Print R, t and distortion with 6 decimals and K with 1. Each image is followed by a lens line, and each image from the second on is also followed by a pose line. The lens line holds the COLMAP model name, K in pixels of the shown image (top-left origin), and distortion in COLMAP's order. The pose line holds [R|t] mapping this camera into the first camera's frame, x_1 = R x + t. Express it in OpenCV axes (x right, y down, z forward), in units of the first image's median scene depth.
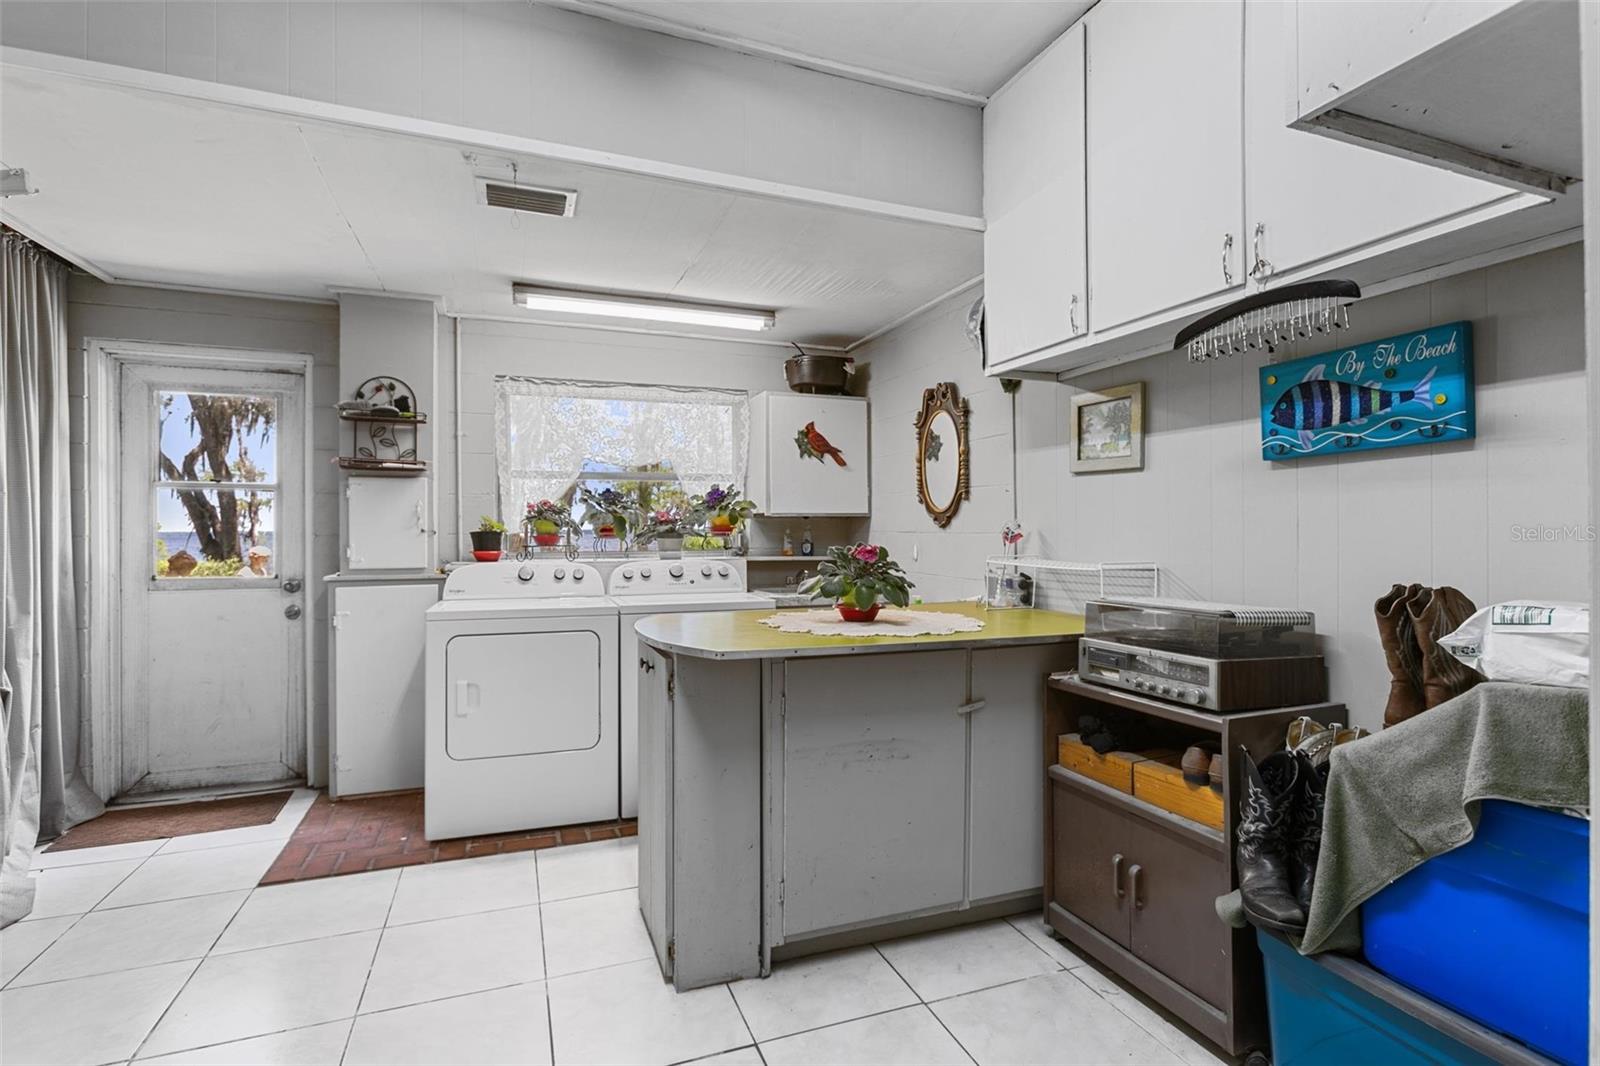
lens RADIAL K [[768.0, 0, 800.3], [0, 768.0, 533.4], [0, 0, 1]] dist [-0.000911, 0.000878]
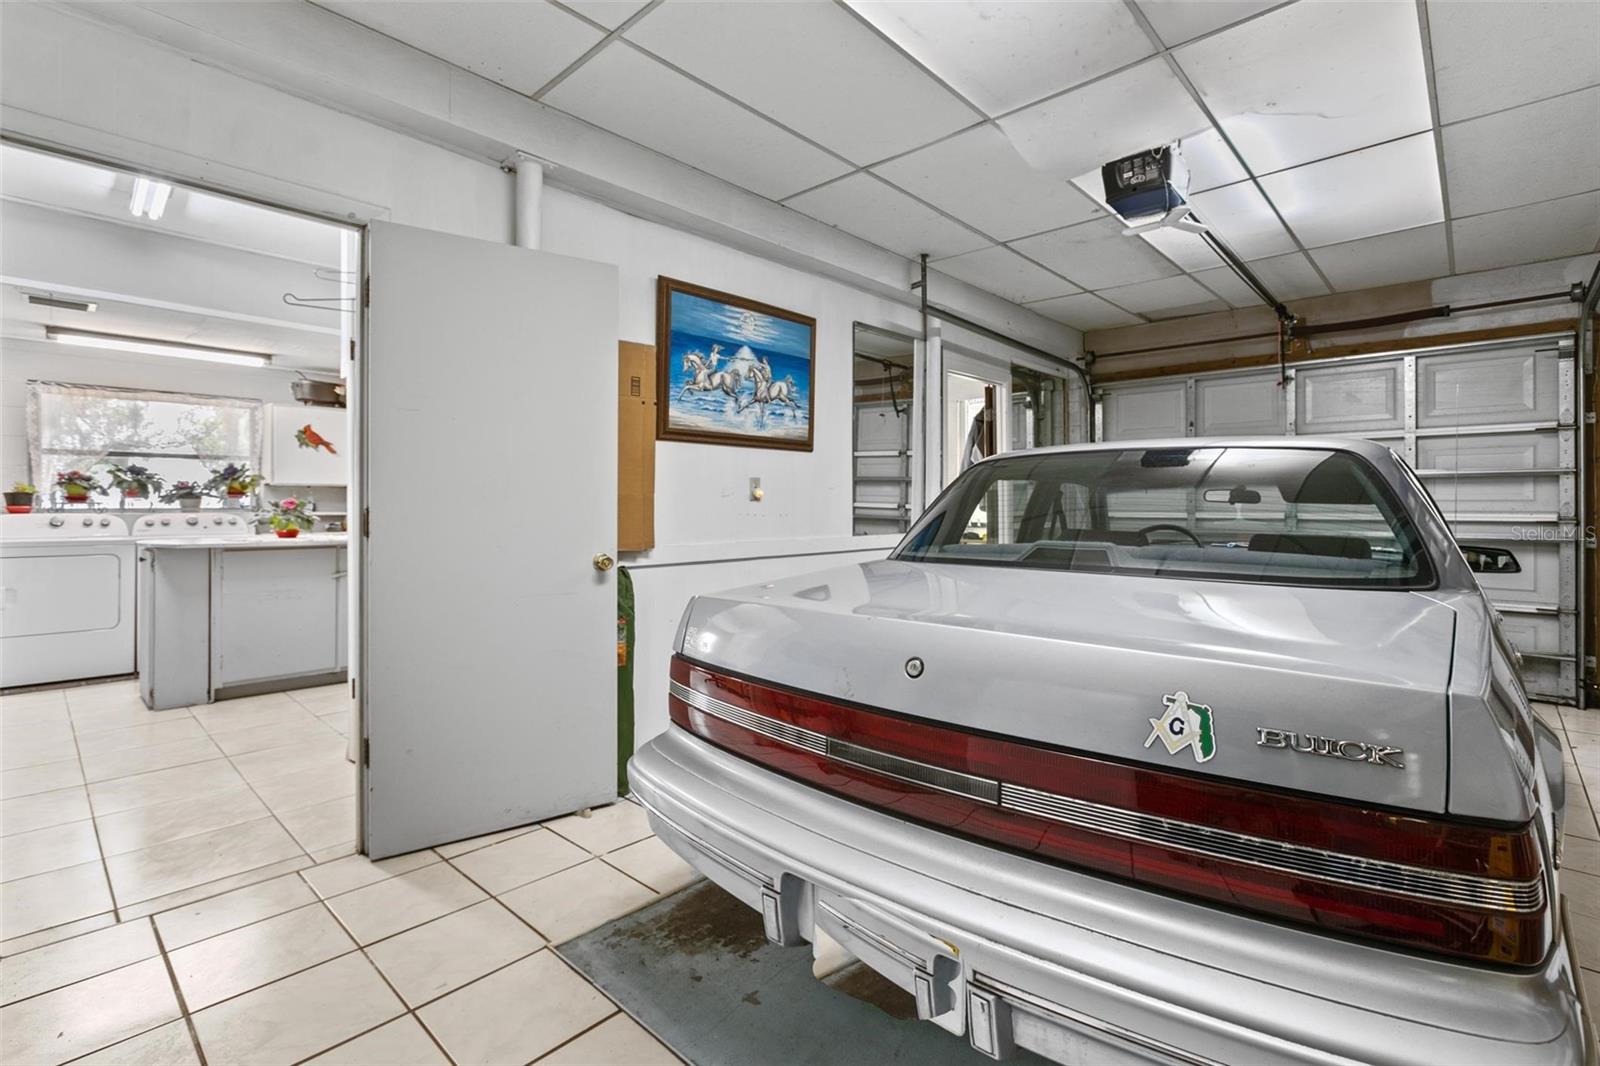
lens RADIAL K [[720.2, 0, 789.8], [0, 720.2, 505.3], [0, 0, 1]] dist [-0.000944, 0.004404]
pose [[0.899120, 0.004443, 0.437680, 0.260278], [-0.003073, 0.999988, -0.003838, 0.020128], [-0.437692, 0.002106, 0.899123, -0.747284]]
